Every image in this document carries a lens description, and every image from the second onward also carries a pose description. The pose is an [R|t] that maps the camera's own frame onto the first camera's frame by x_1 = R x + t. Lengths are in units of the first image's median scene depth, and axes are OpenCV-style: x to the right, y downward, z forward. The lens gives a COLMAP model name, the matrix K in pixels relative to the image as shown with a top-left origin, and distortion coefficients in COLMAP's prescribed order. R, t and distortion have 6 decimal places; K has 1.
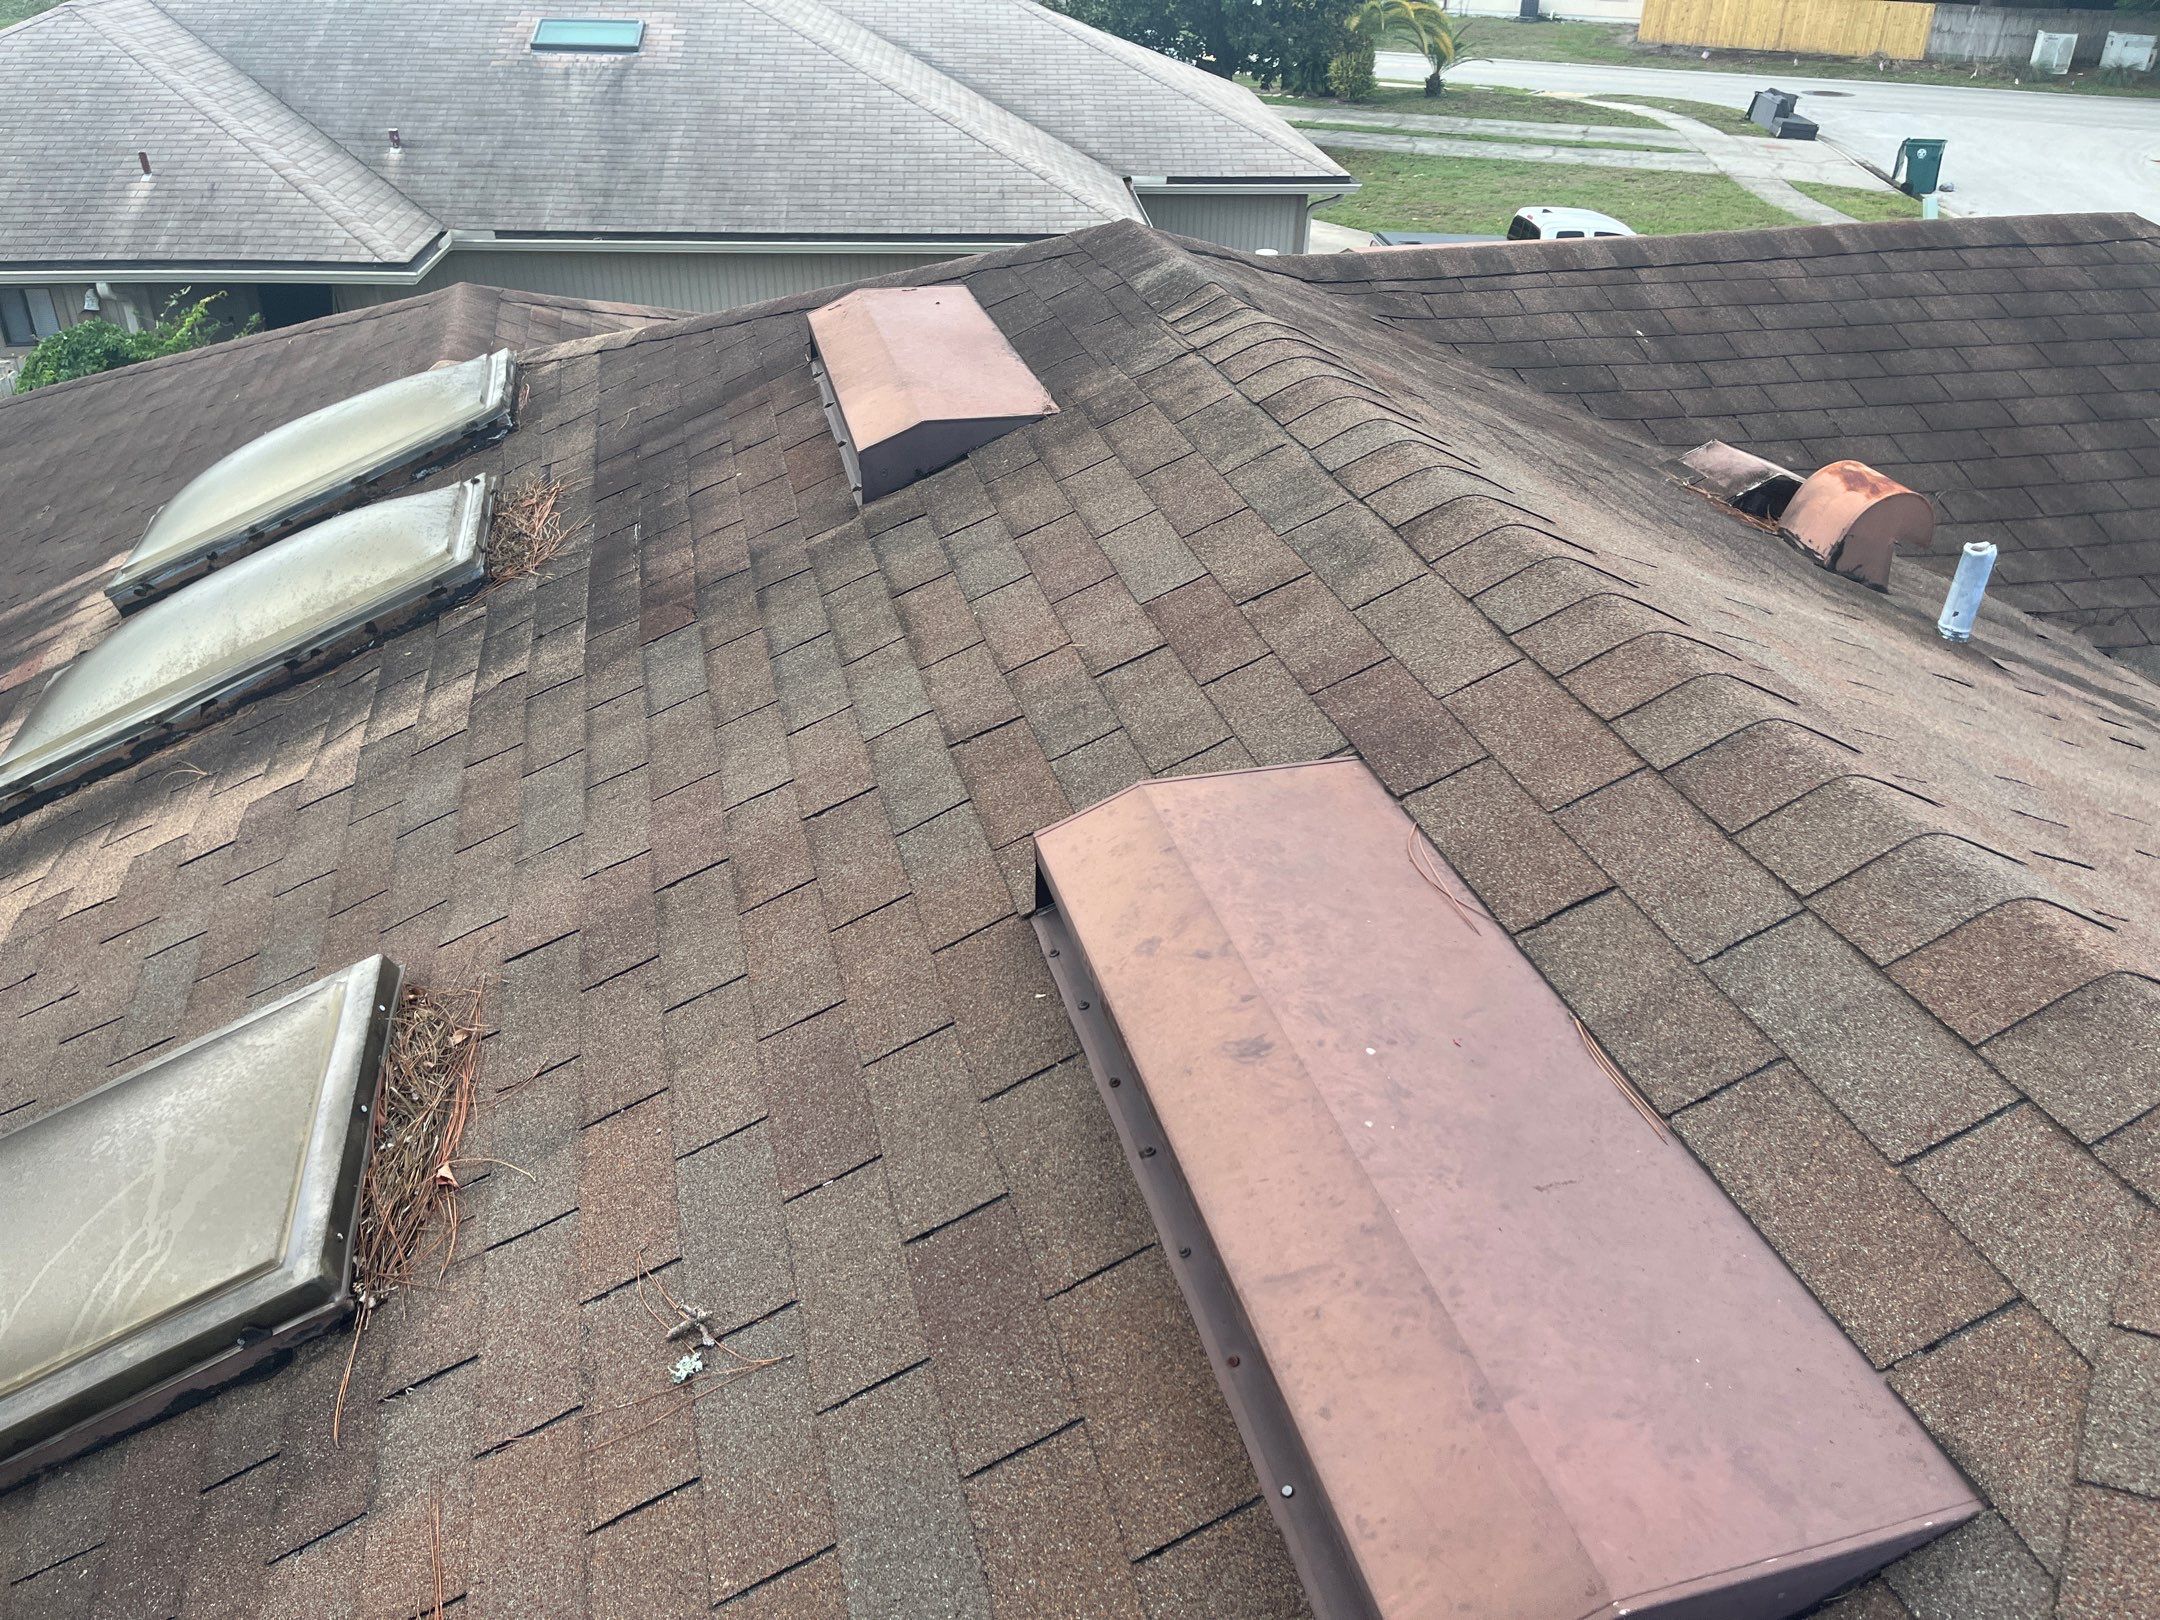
lens RADIAL K [[1625.8, 0, 1080.0], [0, 1625.8, 810.0], [0, 0, 1]] dist [0.074445, -0.108960]
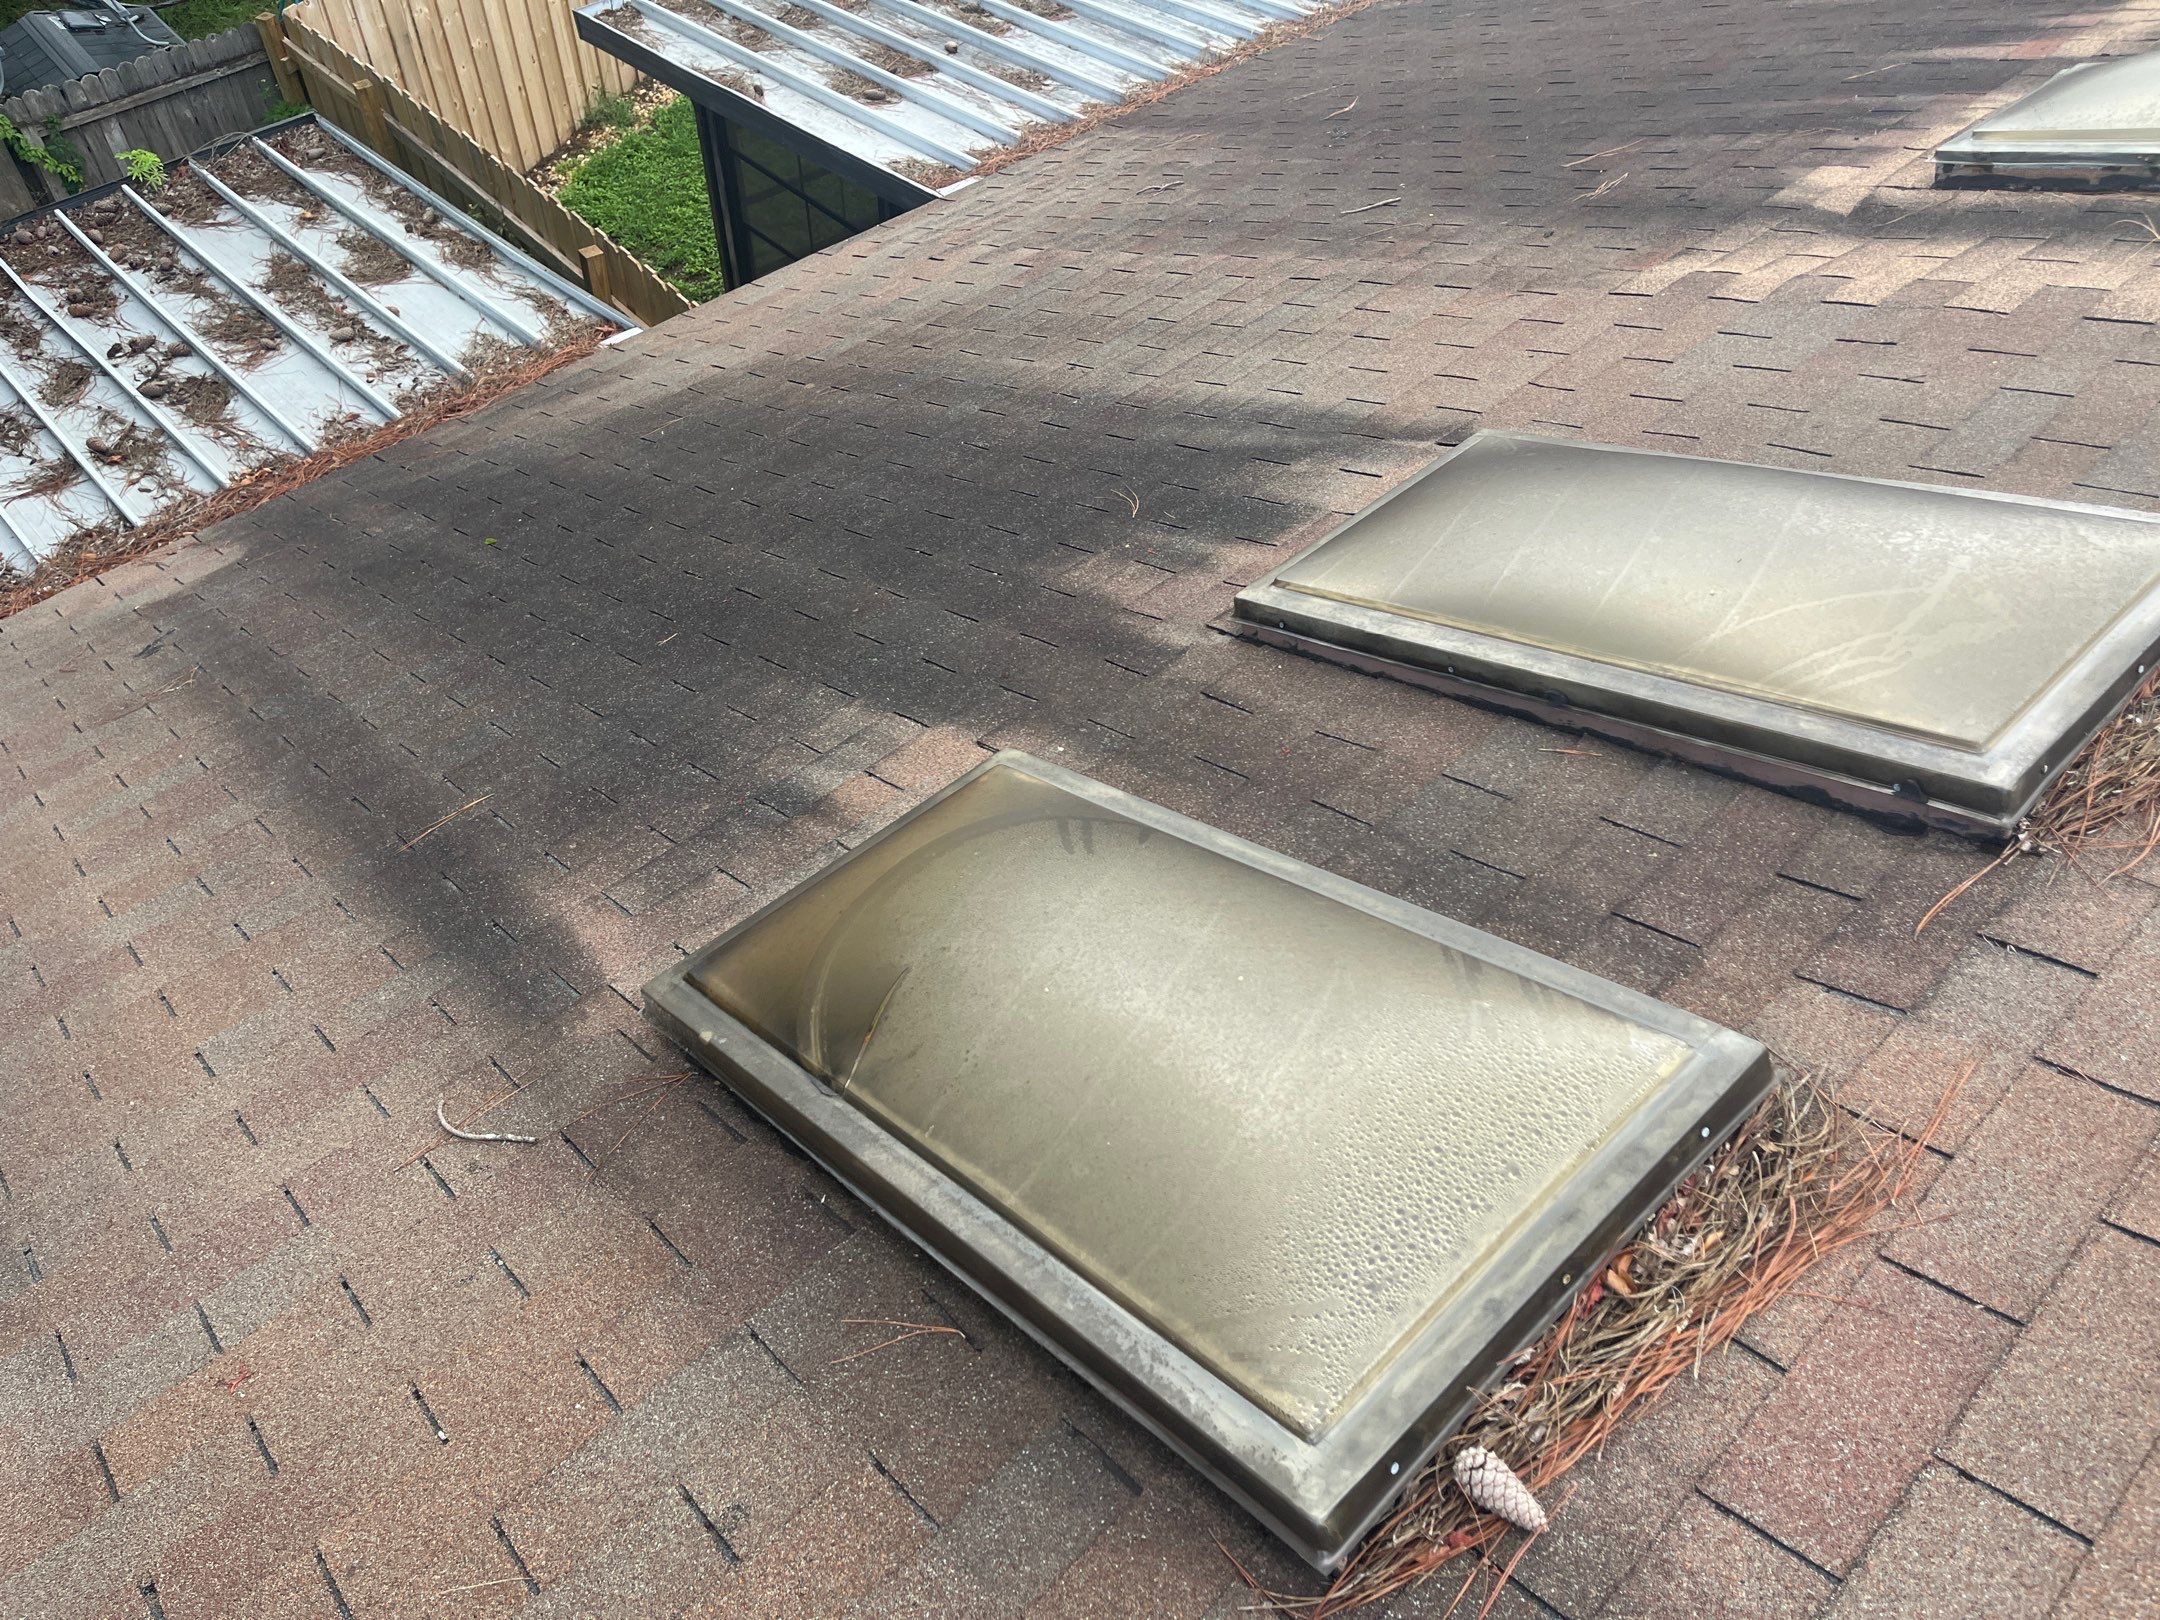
lens RADIAL K [[1625.8, 0, 1080.0], [0, 1625.8, 810.0], [0, 0, 1]] dist [0.074445, -0.108960]
pose [[0.457765, 0.665007, -0.590098, -0.139437], [-0.446348, 0.745915, 0.494352, 0.062188], [0.768911, 0.037092, 0.638279, -0.009336]]
